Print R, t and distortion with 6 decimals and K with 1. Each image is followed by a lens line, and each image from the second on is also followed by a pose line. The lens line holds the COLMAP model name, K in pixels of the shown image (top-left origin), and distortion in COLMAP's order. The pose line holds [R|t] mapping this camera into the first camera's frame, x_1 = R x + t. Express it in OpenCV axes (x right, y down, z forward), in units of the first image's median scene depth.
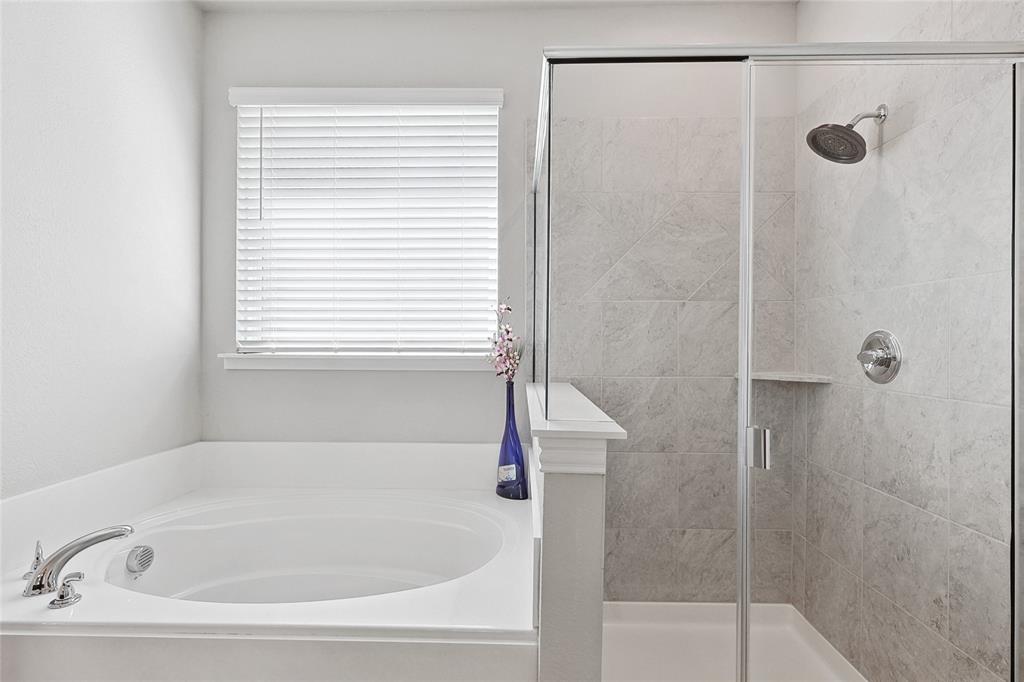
lens RADIAL K [[479.7, 0, 510.4], [0, 479.7, 339.1], [0, 0, 1]] dist [0.001571, -0.000184]
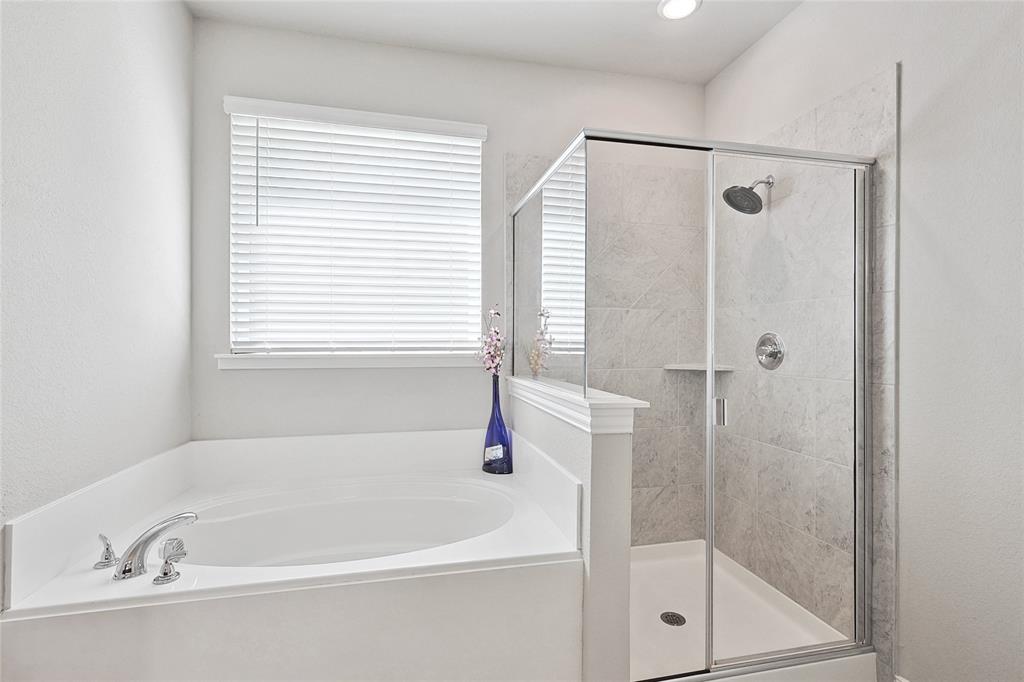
lens RADIAL K [[479.7, 0, 510.4], [0, 479.7, 339.1], [0, 0, 1]] dist [0.001571, -0.000184]
pose [[0.969680, -0.002004, 0.244370, -0.258425], [0.002023, 0.999998, 0.000174, -0.000537], [-0.244370, 0.000326, 0.969682, -0.156080]]
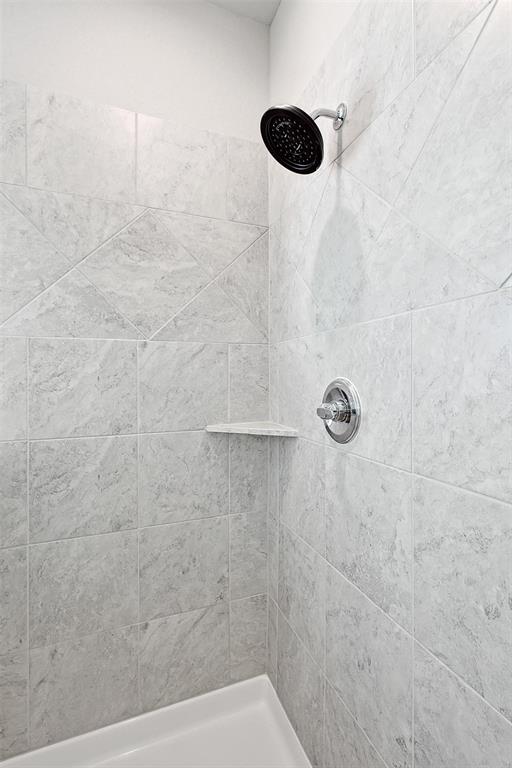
lens RADIAL K [[359.8, 0, 256.1], [0, 359.8, 379.6], [0, 0, 1]] dist [0.001571, -0.000184]
pose [[0.924583, -0.006922, 0.380918, 0.316337], [0.006041, 0.999976, 0.003511, -0.014949], [-0.380933, -0.000945, 0.924602, 0.381389]]
